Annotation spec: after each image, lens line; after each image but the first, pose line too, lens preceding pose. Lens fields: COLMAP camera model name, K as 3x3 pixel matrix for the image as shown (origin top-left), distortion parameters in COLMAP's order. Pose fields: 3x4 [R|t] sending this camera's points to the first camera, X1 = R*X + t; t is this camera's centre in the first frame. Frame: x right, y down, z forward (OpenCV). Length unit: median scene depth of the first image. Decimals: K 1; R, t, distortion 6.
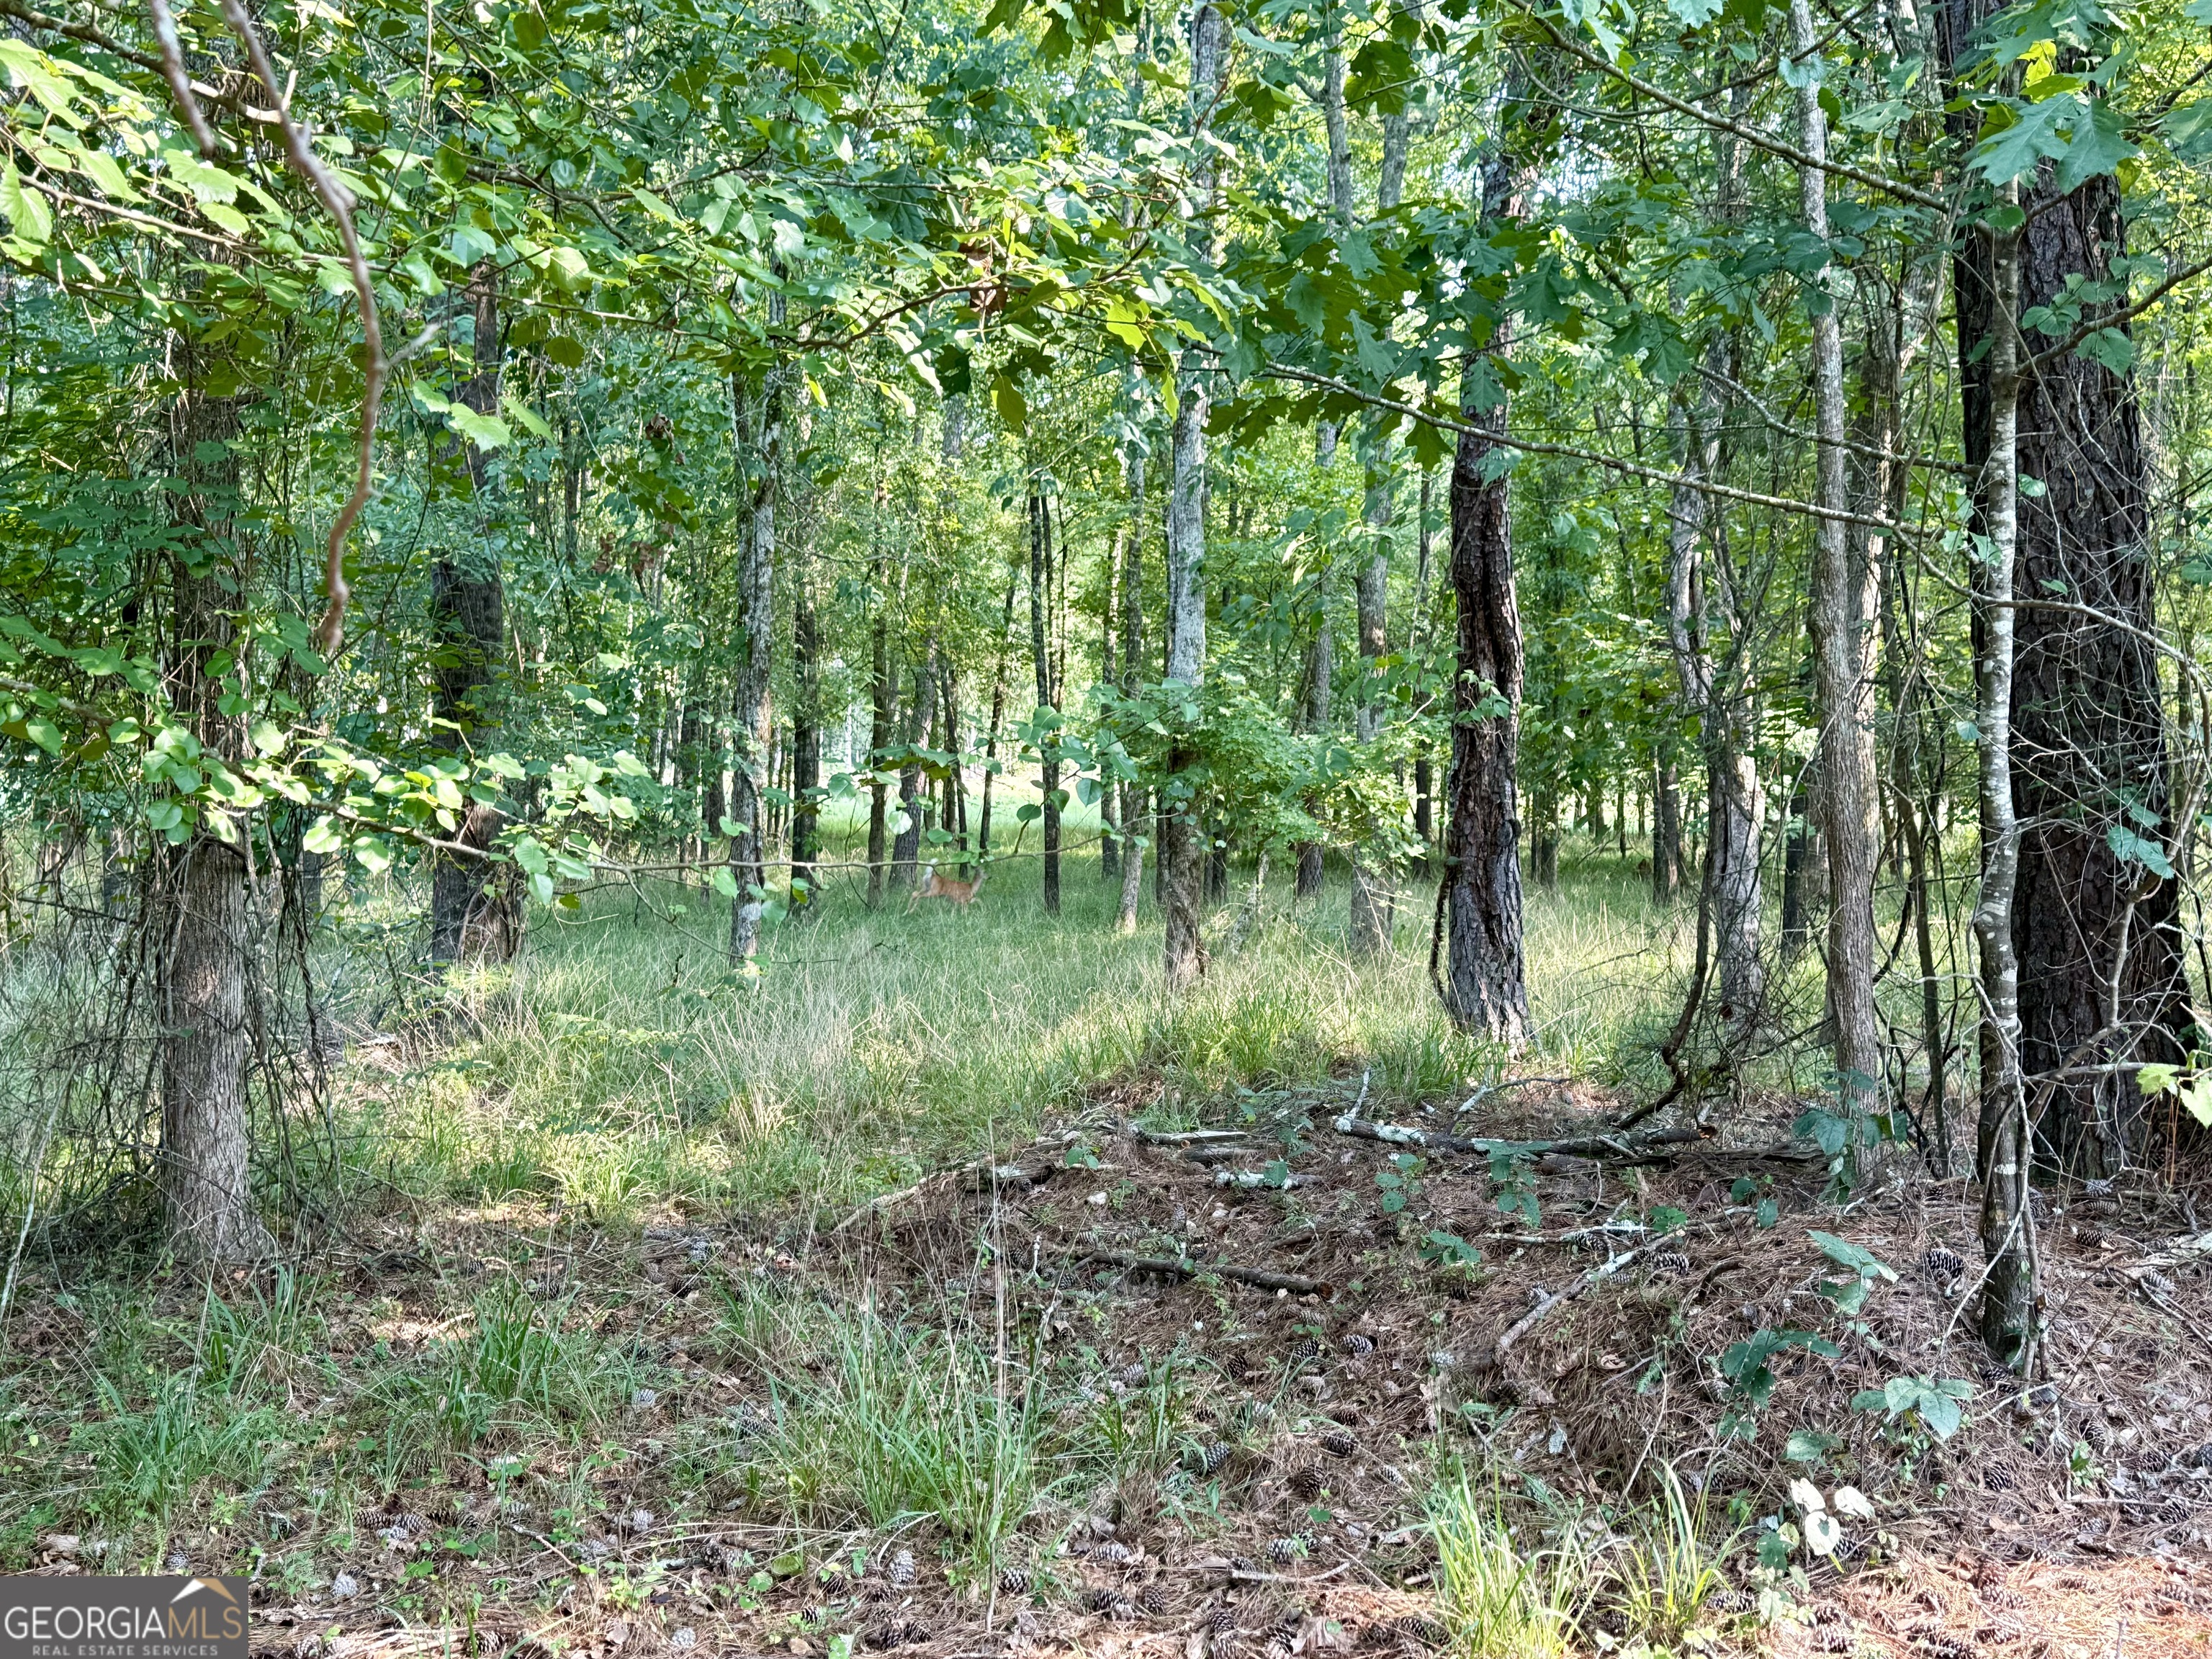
lens RADIAL K [[2179.3, 0, 1106.0], [0, 2179.3, 829.5], [0, 0, 1]] dist [0.043202, -0.013599]
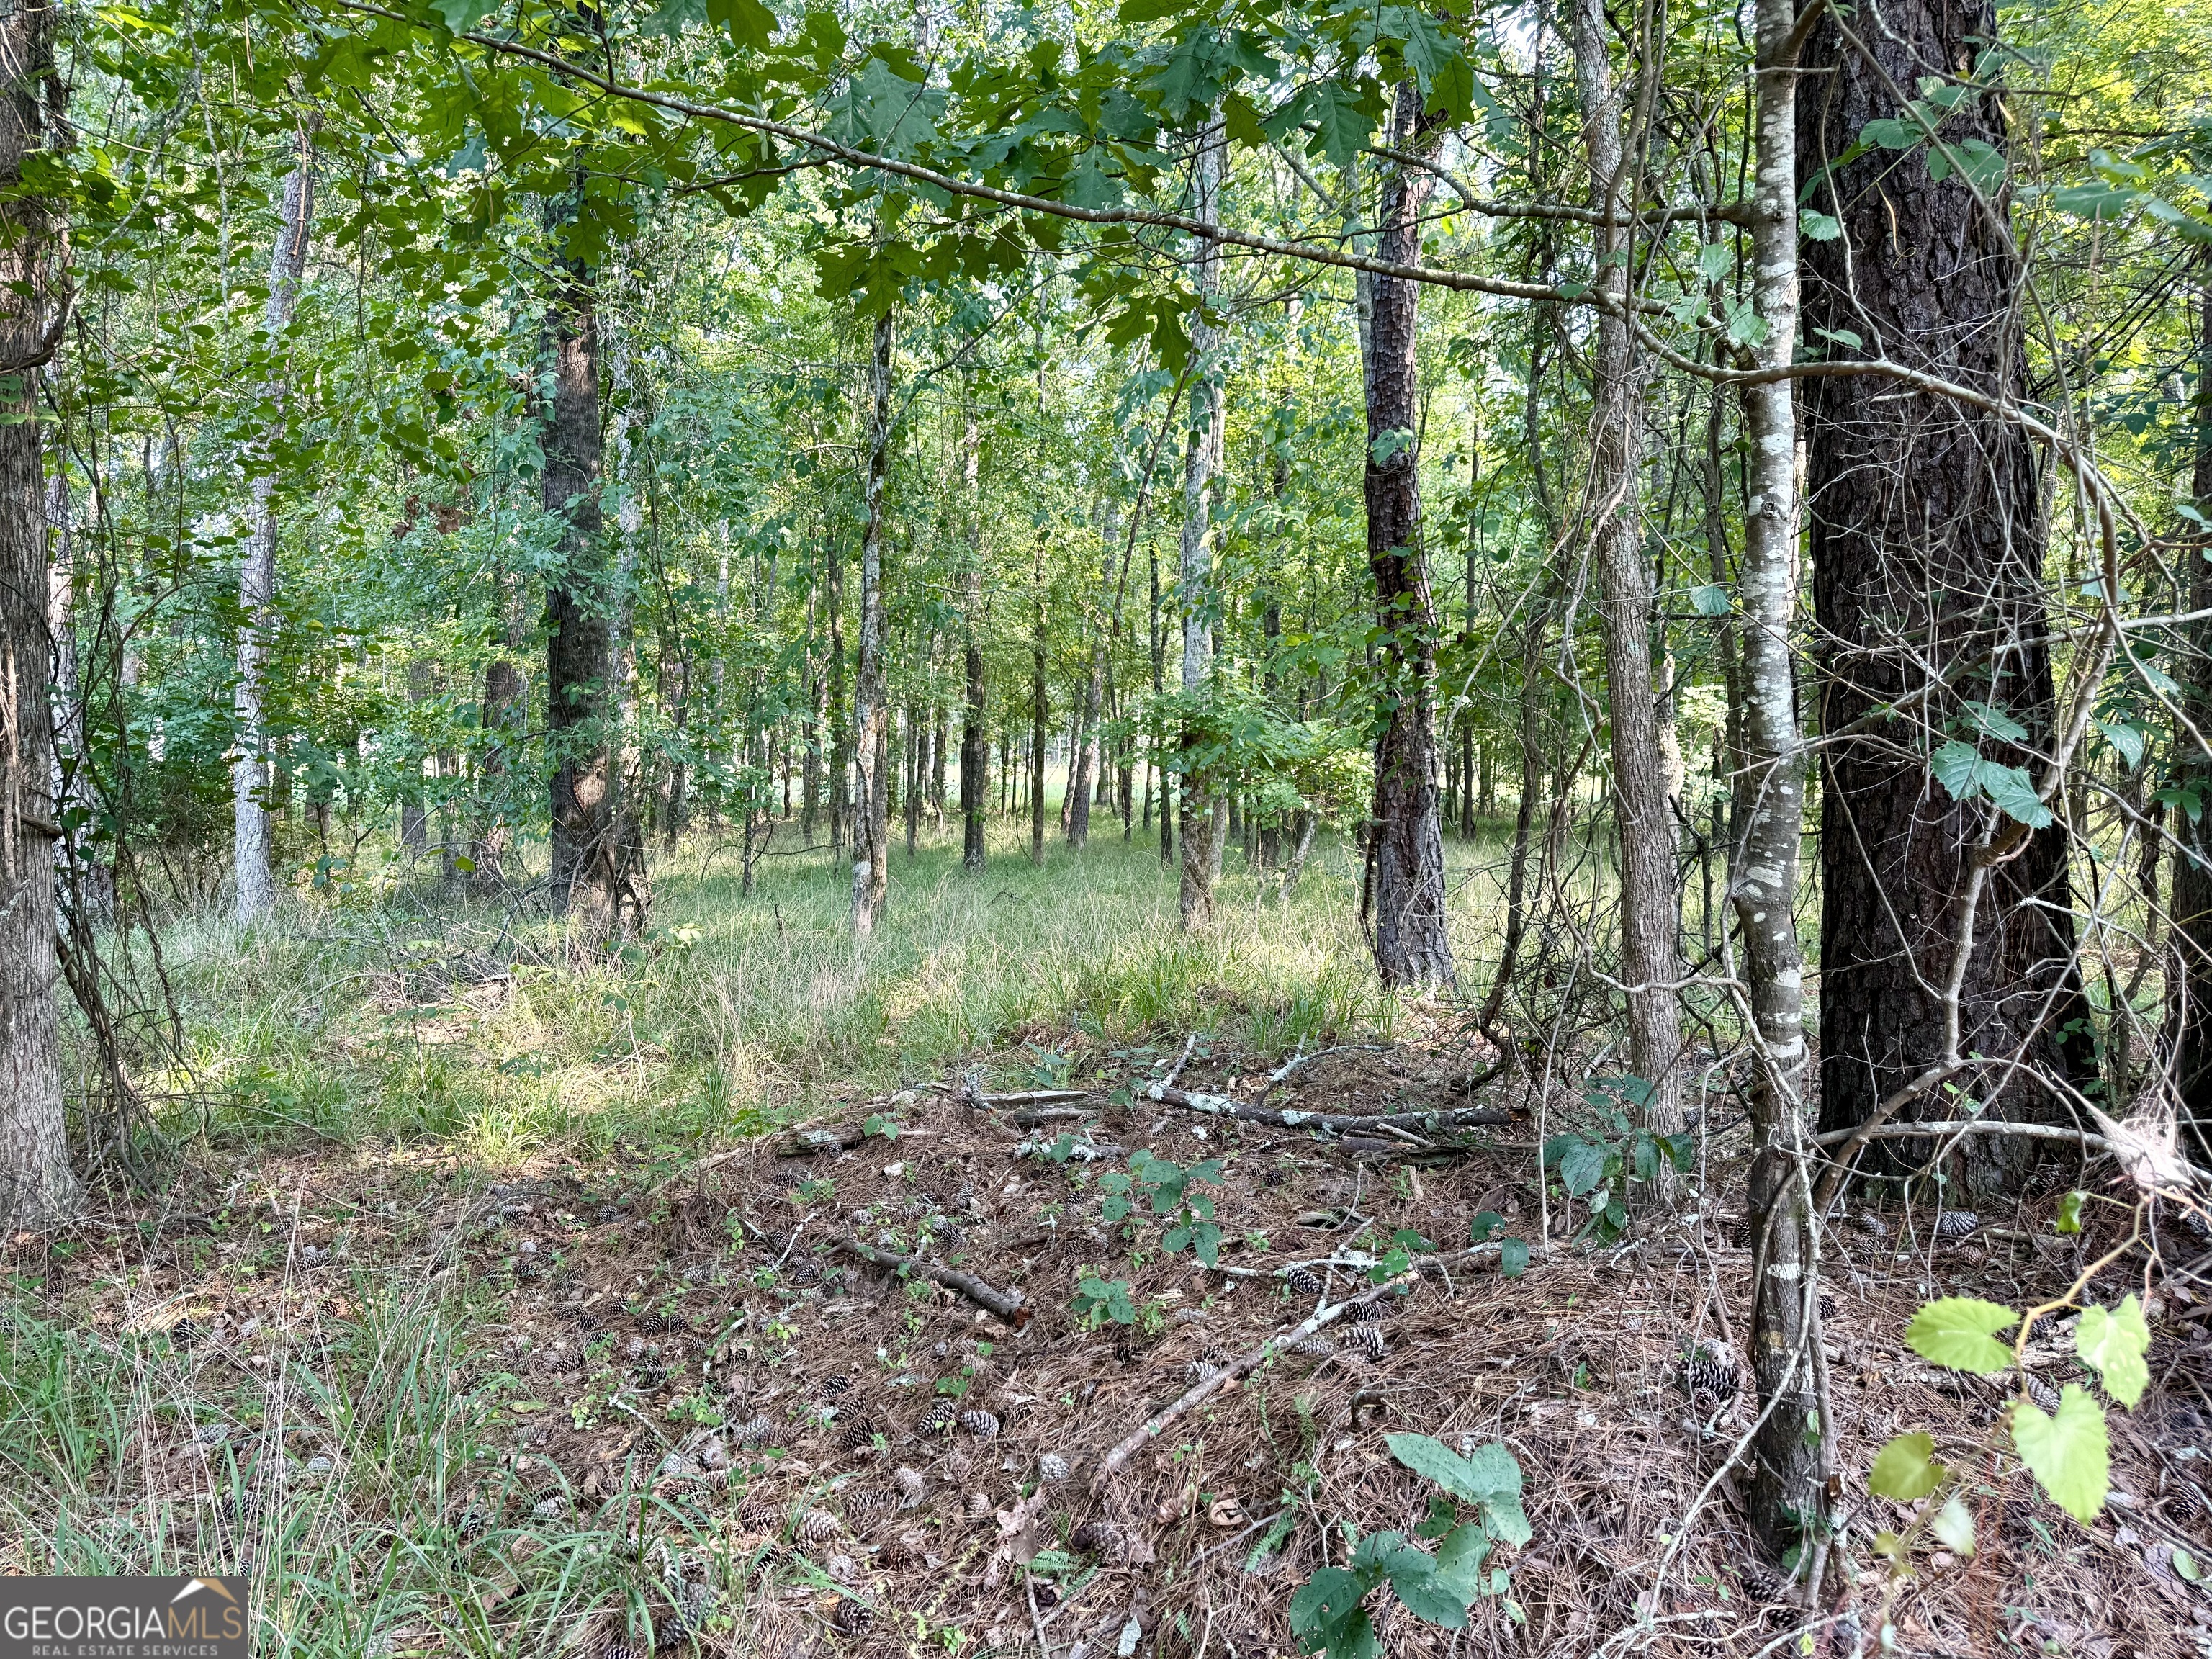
lens RADIAL K [[1547.6, 0, 1111.9], [0, 1547.6, 826.7], [0, 0, 1]] dist [0.016328, -0.010314]
pose [[0.995466, -0.005700, -0.094952, 0.242899], [0.006955, 0.999893, 0.012894, 0.013221], [0.094868, -0.013496, 0.995398, 0.496118]]
